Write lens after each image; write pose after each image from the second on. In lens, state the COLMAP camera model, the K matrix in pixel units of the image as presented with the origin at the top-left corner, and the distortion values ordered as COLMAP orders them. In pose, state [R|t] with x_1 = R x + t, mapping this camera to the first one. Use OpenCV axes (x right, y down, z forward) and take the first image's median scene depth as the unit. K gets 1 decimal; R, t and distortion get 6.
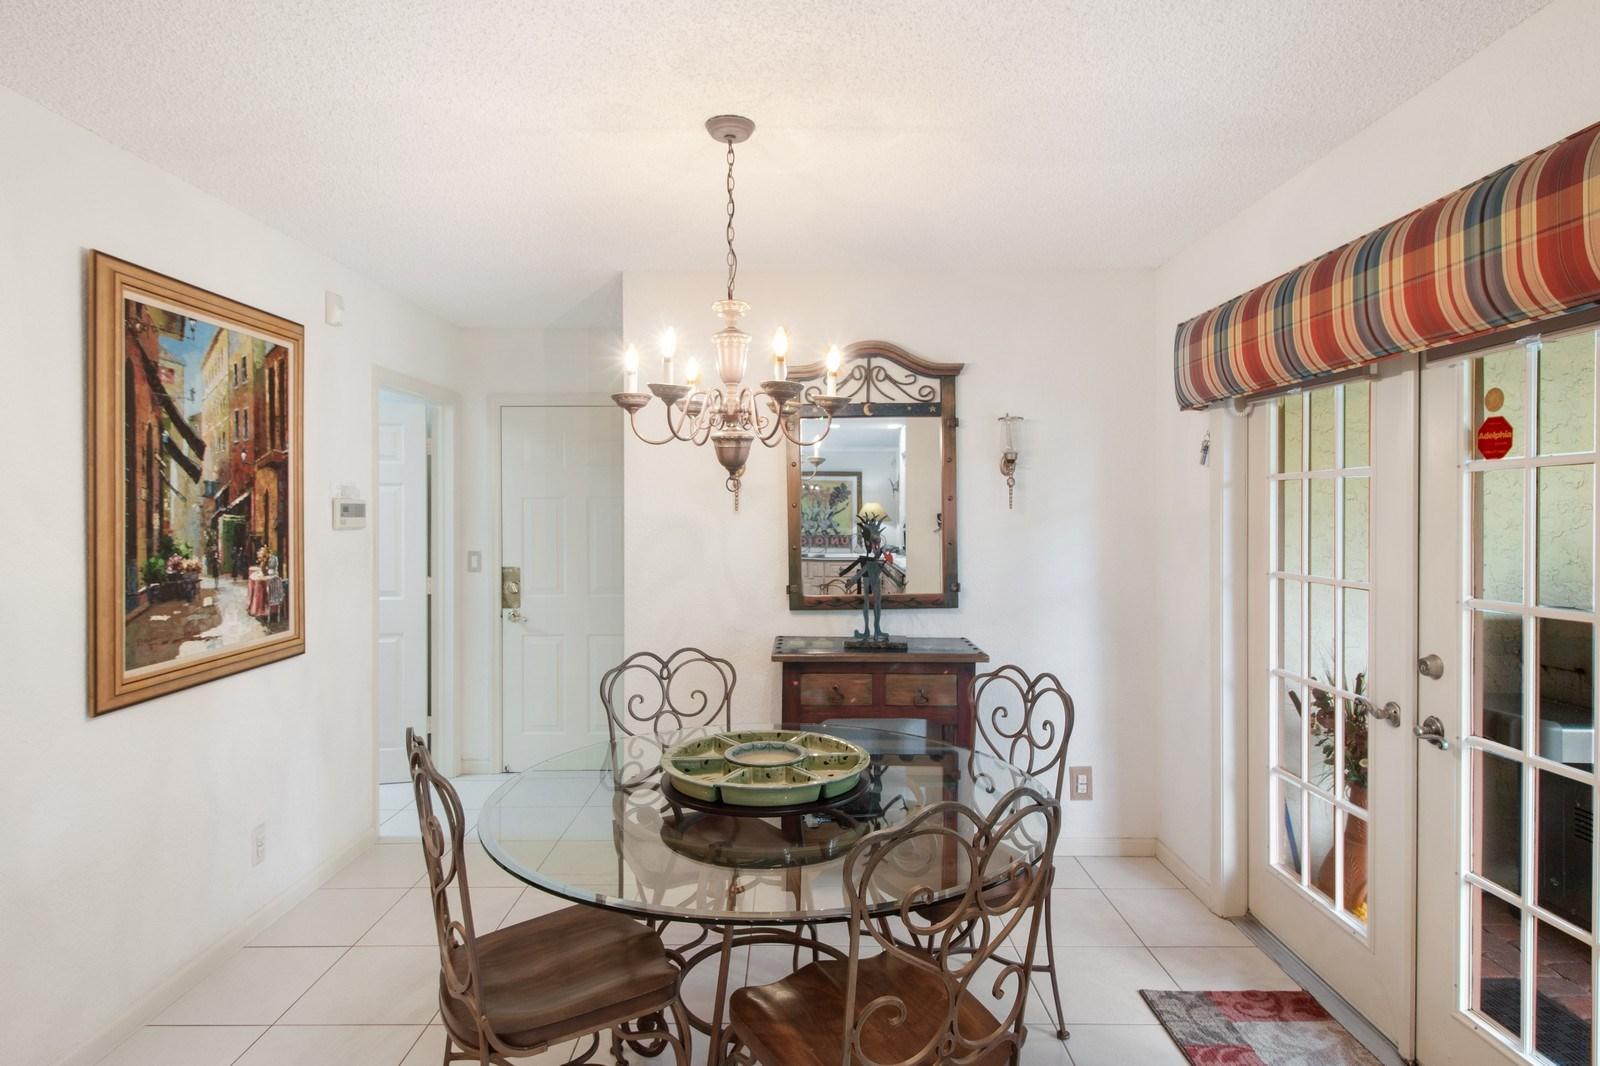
lens RADIAL K [[851.1, 0, 796.6], [0, 851.1, 518.6], [0, 0, 1]] dist [-0.003099, -0.002096]
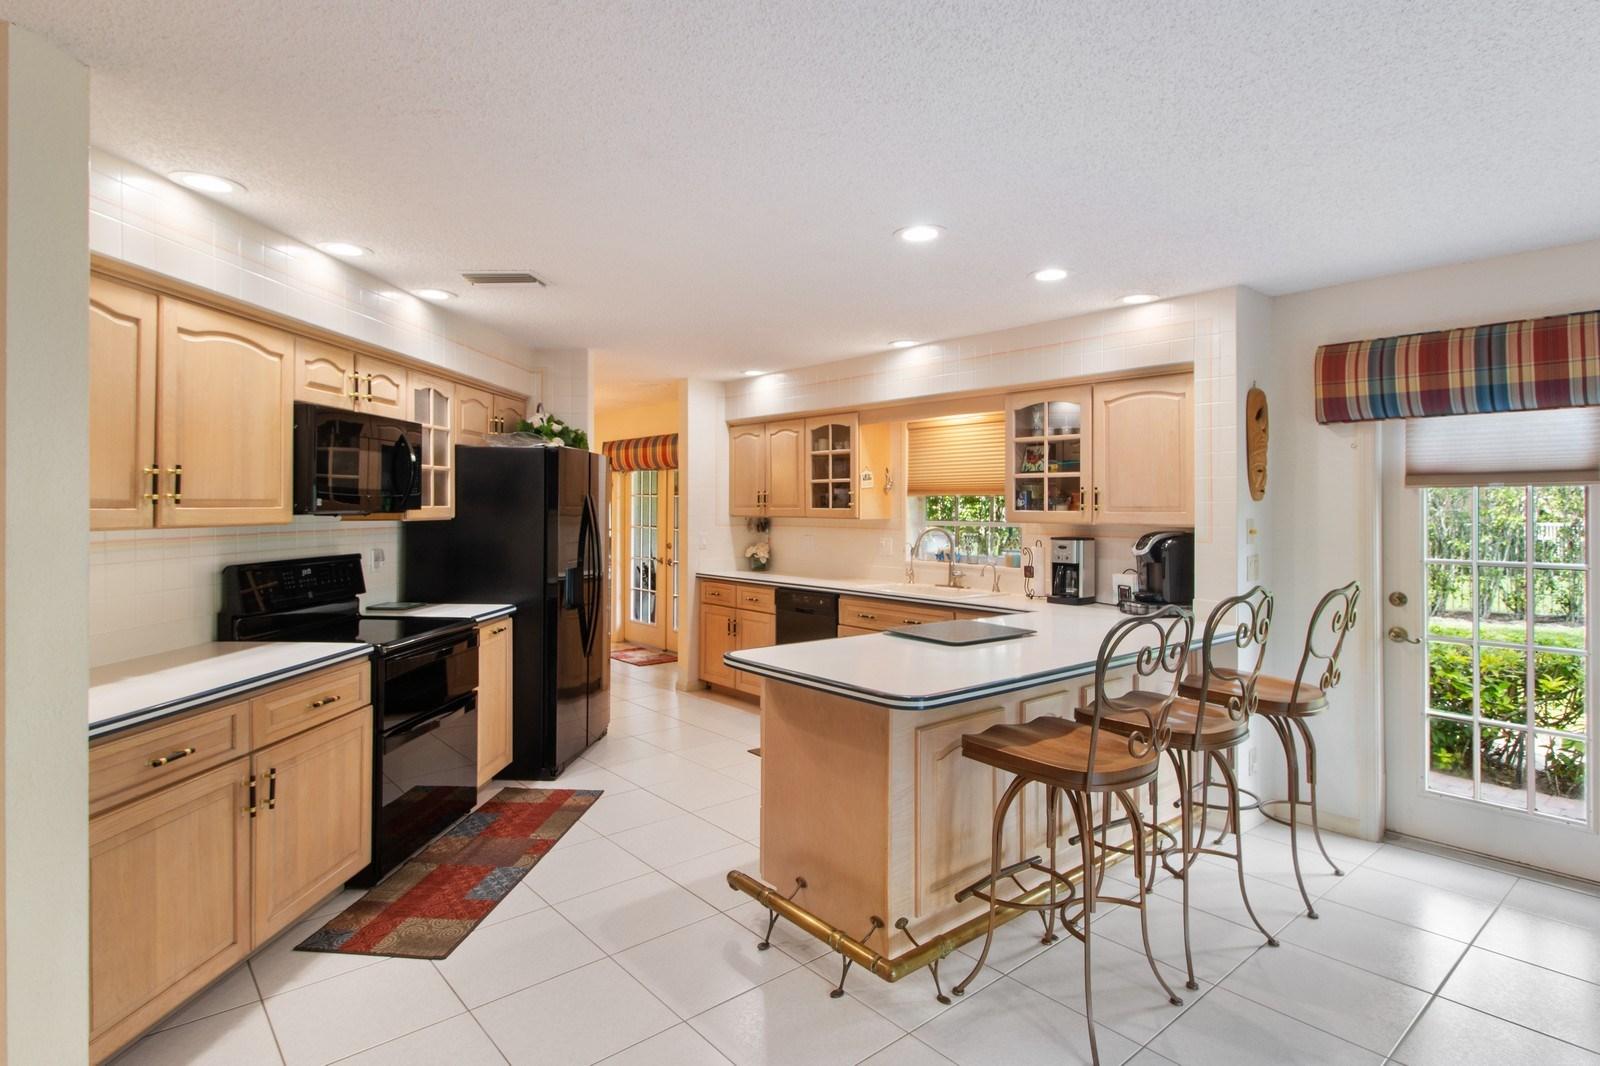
lens RADIAL K [[838.0, 0, 797.1], [0, 838.0, 510.2], [0, 0, 1]] dist [0.004020, -0.005783]
pose [[0.750149, 0.005202, 0.661249, -0.860814], [0.002481, 0.999940, -0.010681, 0.032306], [-0.661264, 0.009652, 0.750091, -1.443418]]
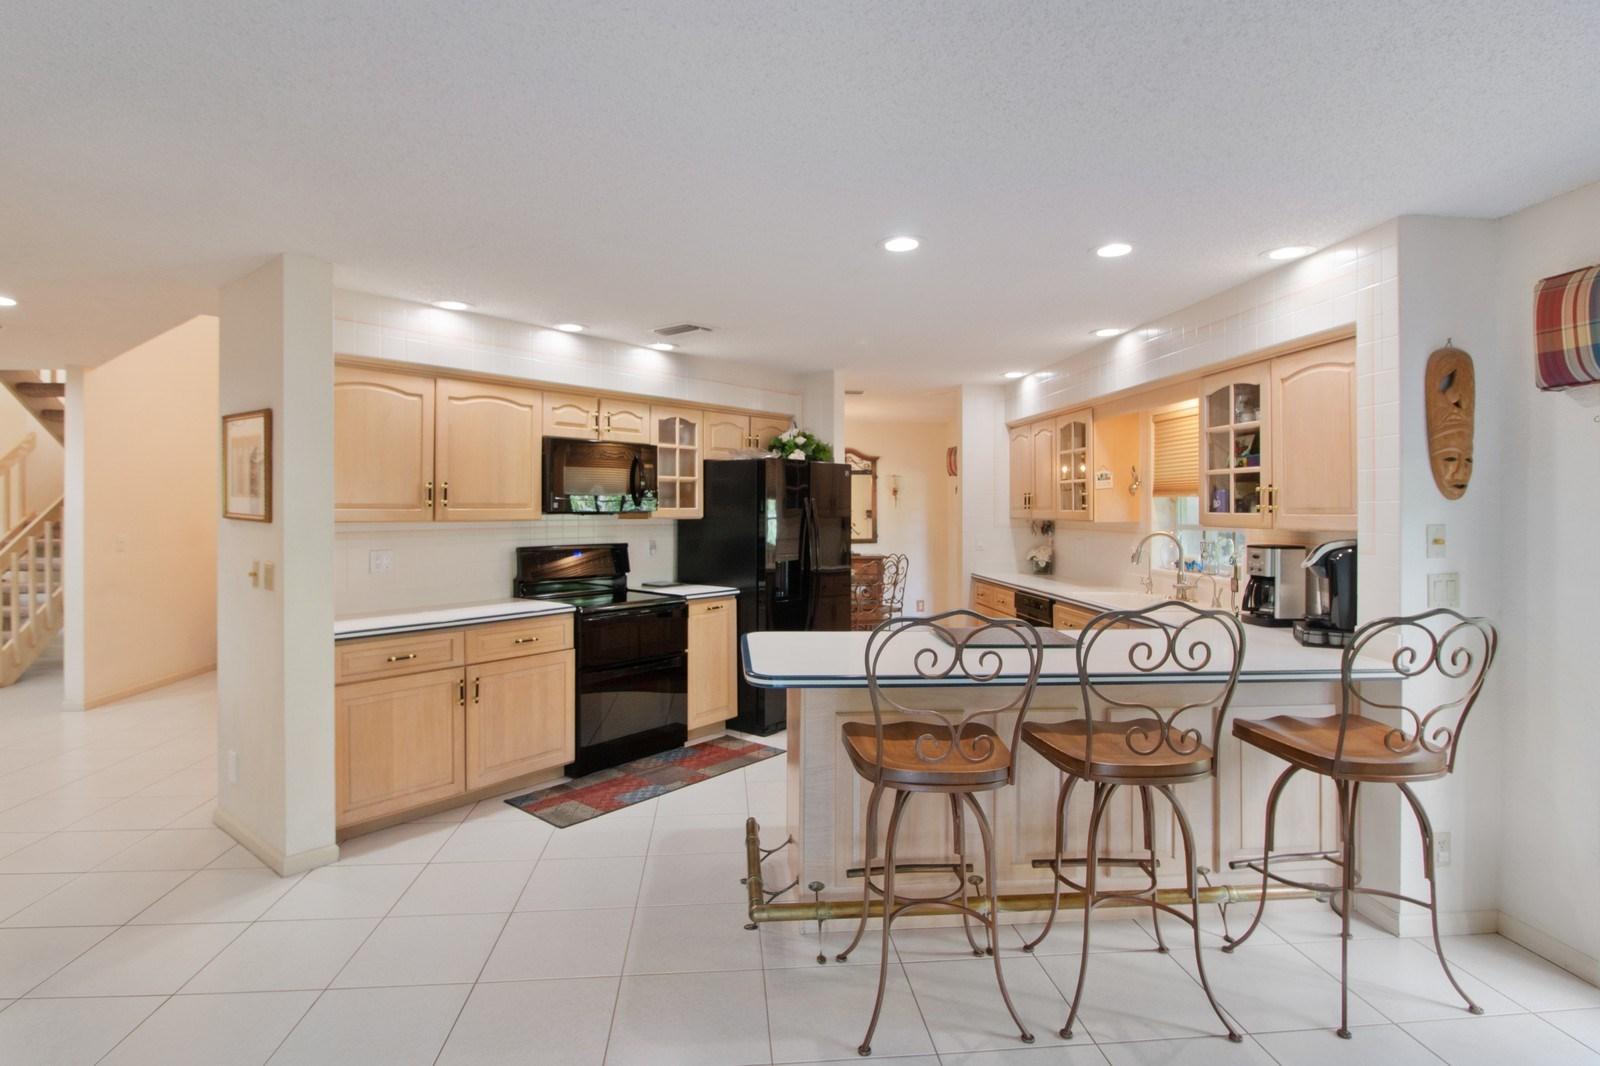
lens RADIAL K [[838.0, 0, 792.7], [0, 838.0, 516.9], [0, 0, 1]] dist [0.004020, -0.005783]
pose [[0.995381, 0.007045, 0.095747, -0.364495], [-0.006609, 0.999966, -0.004867, 0.034697], [-0.095778, 0.004212, 0.995394, -1.786594]]
